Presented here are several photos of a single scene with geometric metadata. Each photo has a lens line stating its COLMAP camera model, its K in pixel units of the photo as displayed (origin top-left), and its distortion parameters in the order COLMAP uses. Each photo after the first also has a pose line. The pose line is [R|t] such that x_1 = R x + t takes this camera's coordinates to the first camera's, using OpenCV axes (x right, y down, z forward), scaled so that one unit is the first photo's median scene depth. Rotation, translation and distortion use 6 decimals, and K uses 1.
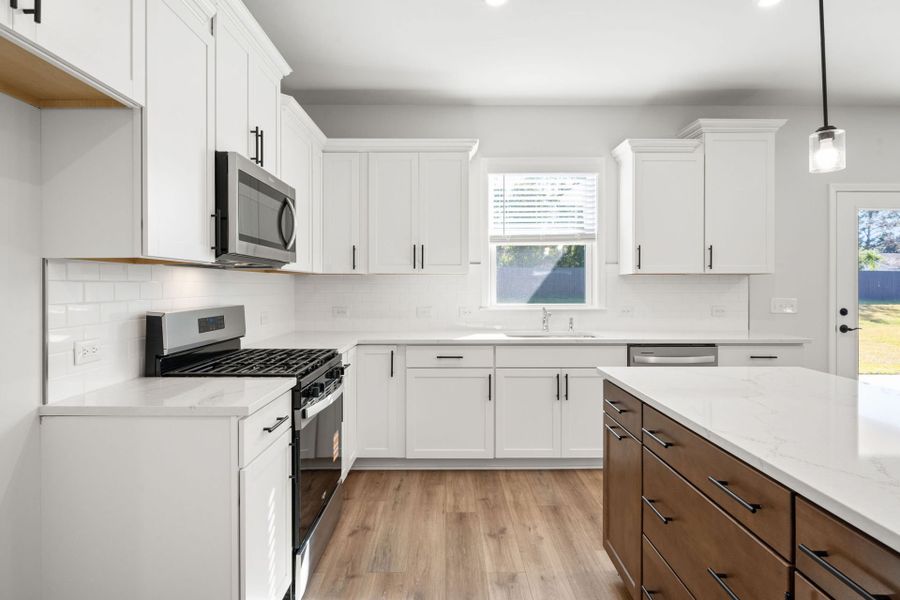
lens RADIAL K [[471.5, 0, 454.6], [0, 471.5, 286.5], [0, 0, 1]] dist [0.014725, -0.000589]
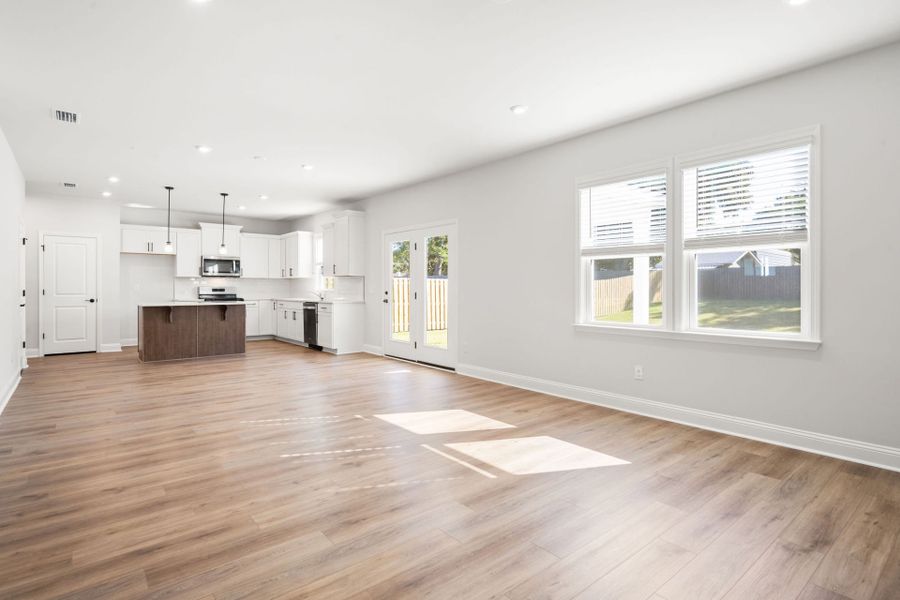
lens RADIAL K [[471.5, 0, 454.6], [0, 471.5, 286.5], [0, 0, 1]] dist [0.014725, -0.000589]
pose [[0.640124, -0.003188, -0.768265, 3.134812], [0.002752, 0.999994, -0.001857, 0.038024], [0.768267, -0.000926, 0.640129, -0.088340]]
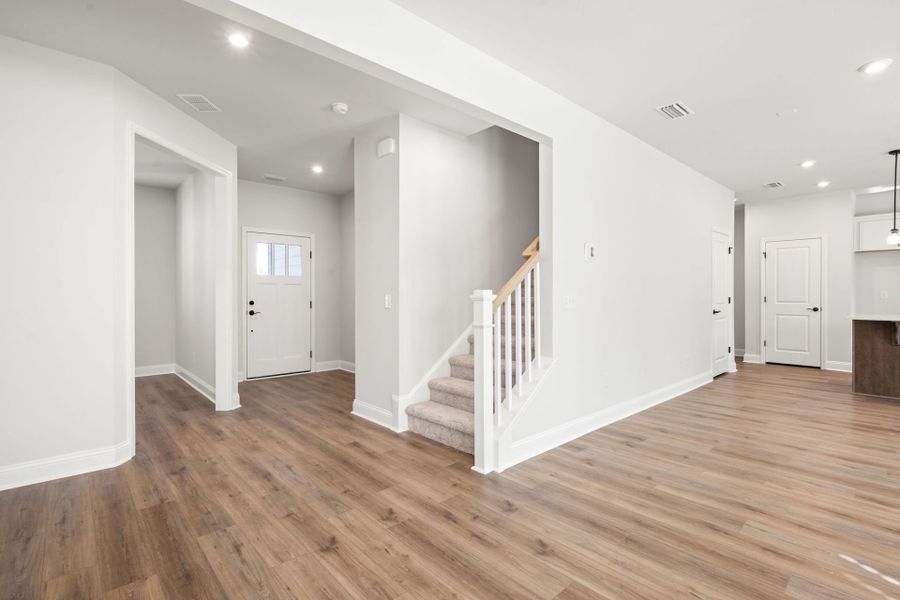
lens RADIAL K [[419.2, 0, 450.0], [0, 419.2, 300.0], [0, 0, 1]] dist [0.001050, -0.000023]
pose [[-0.746340, 0.007940, -0.665518, 2.556237], [0.003761, 0.999963, 0.007712, 0.036606], [0.665555, 0.003253, -0.746342, 0.376928]]
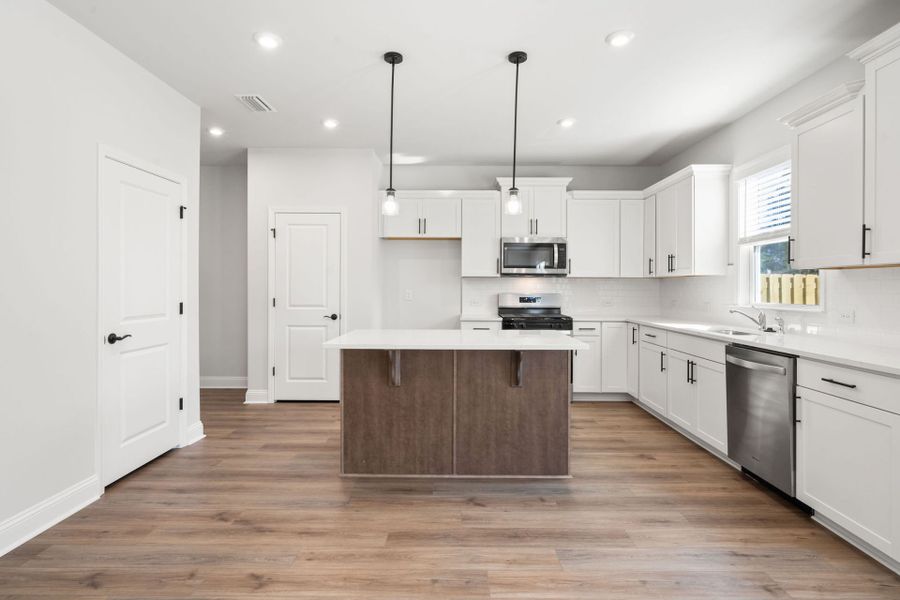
lens RADIAL K [[429.3, 0, 448.3], [0, 429.3, 287.8], [0, 0, 1]] dist [-0.000604, 0.000018]
pose [[-0.029851, -0.000809, -0.999554, 1.331109], [-0.001990, 0.999998, -0.000750, 0.009969], [0.999552, 0.001967, -0.029852, 0.457221]]
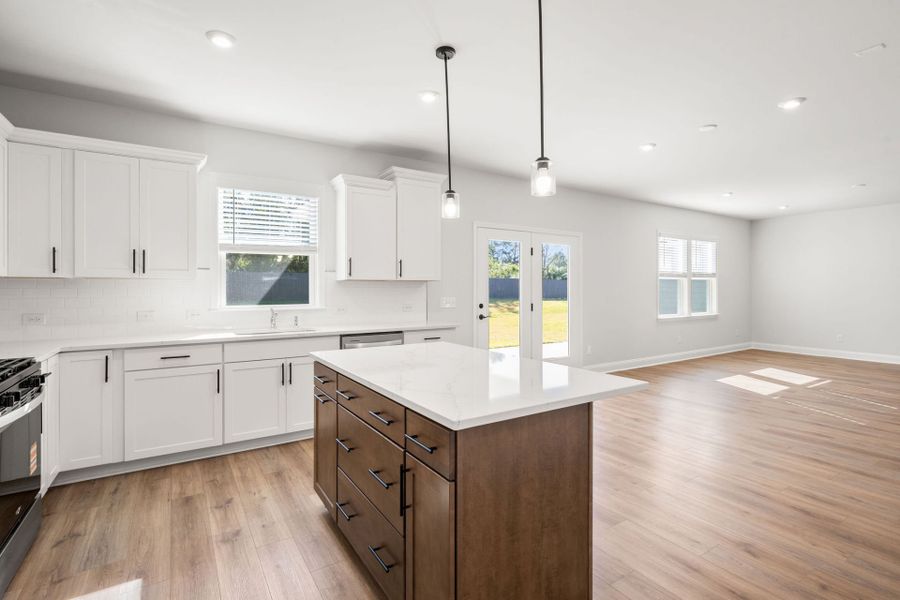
lens RADIAL K [[429.3, 0, 448.3], [0, 429.3, 287.8], [0, 0, 1]] dist [-0.000604, 0.000018]
pose [[0.851981, -0.001478, 0.523571, 0.007450], [0.004281, 0.999982, -0.004143, 0.000274], [-0.523556, 0.005771, 0.851972, -0.146425]]
